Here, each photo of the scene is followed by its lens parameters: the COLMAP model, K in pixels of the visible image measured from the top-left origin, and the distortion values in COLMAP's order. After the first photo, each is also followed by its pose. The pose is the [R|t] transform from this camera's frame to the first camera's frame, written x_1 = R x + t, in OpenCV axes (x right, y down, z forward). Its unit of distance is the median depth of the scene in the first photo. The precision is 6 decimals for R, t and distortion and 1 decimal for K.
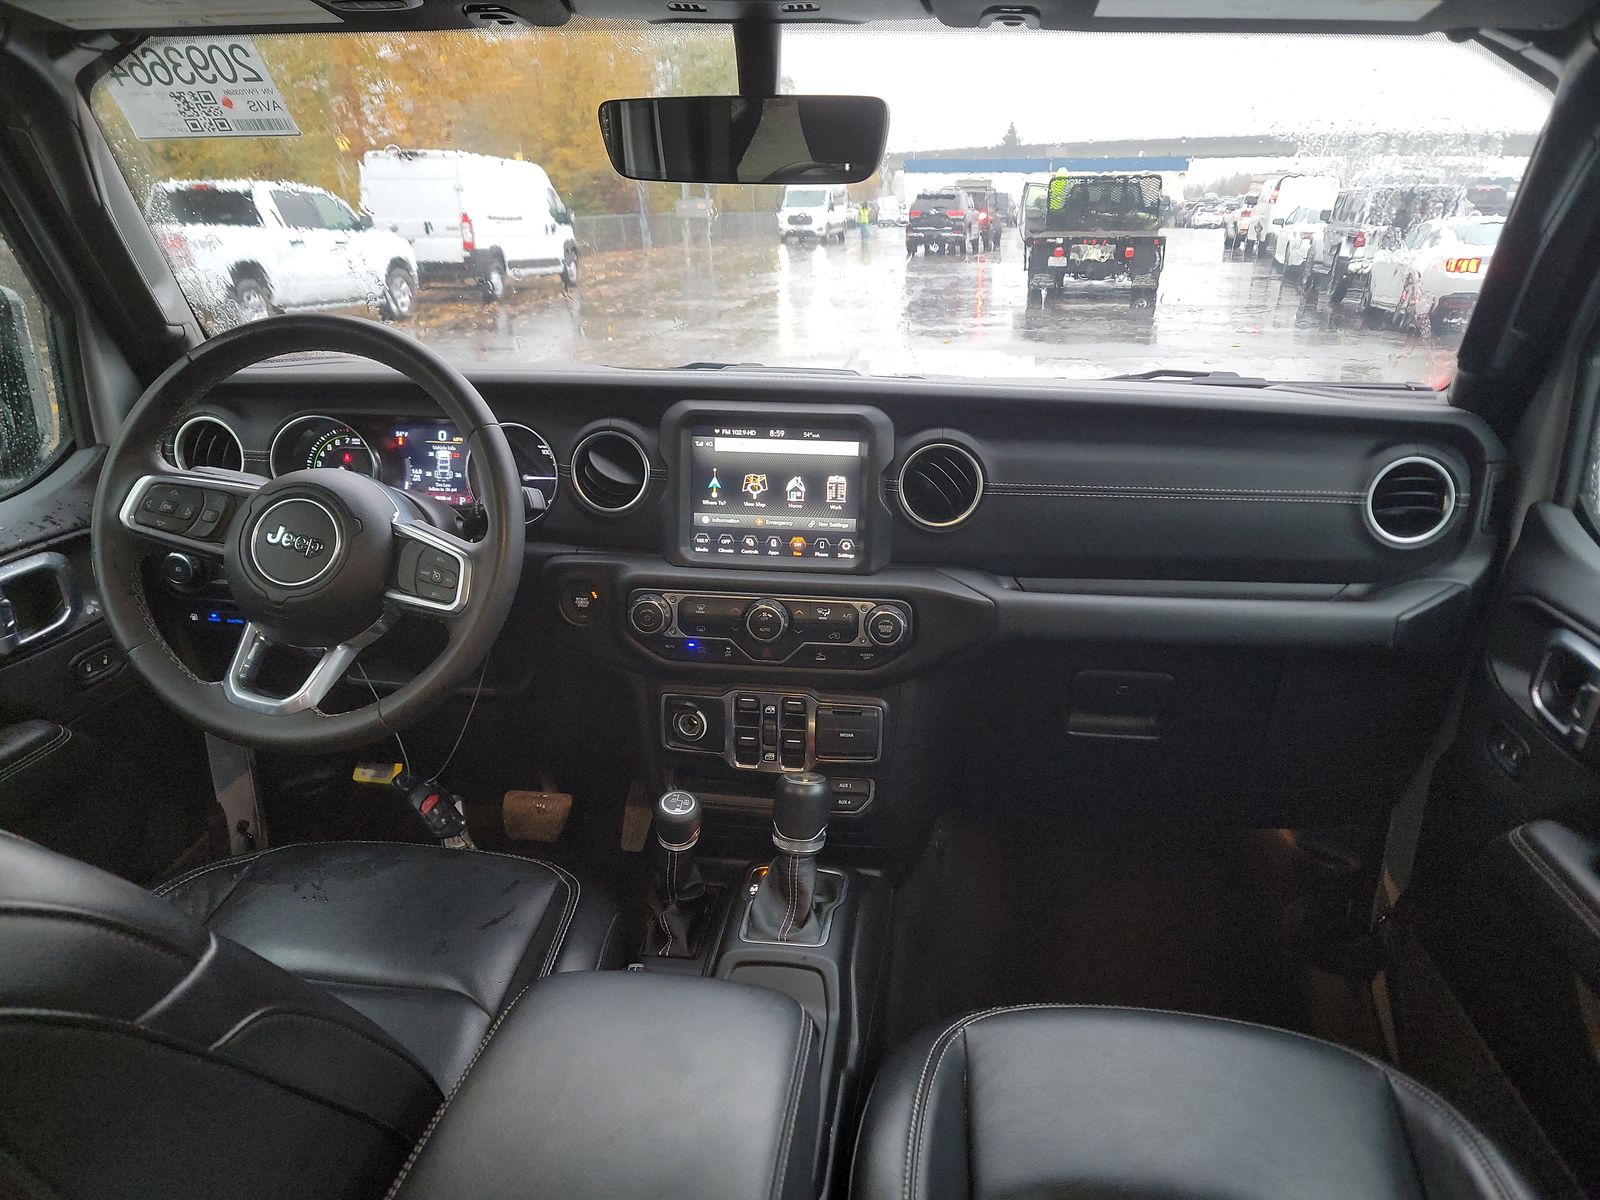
lens RADIAL K [[1132.8, 0, 800.0], [0, 1132.8, 600.0], [0, 0, 1]] dist [0.005048, 0.000395]
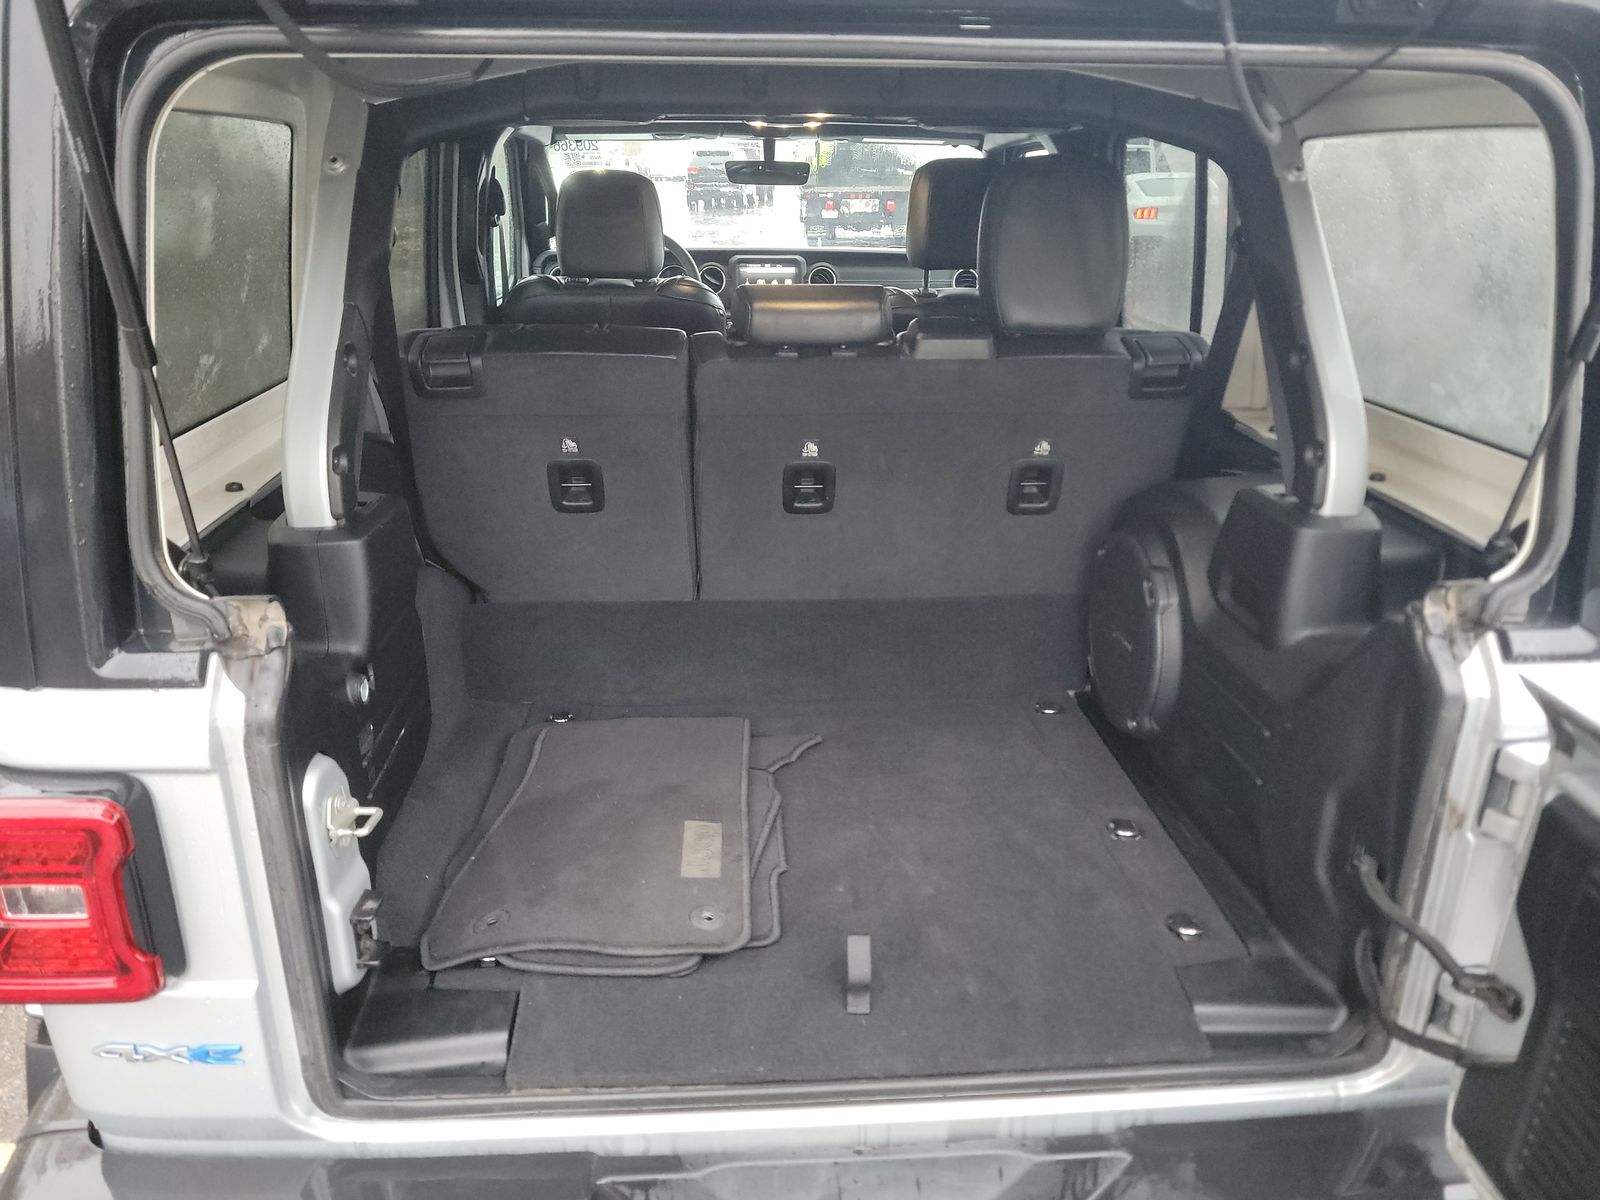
lens RADIAL K [[1132.8, 0, 800.0], [0, 1132.8, 600.0], [0, 0, 1]] dist [0.005048, 0.000395]
pose [[0.981383, -0.067779, 0.179704, -0.287603], [0.061220, 0.997249, 0.041803, 0.331906], [-0.182043, -0.030024, 0.982832, -1.078859]]
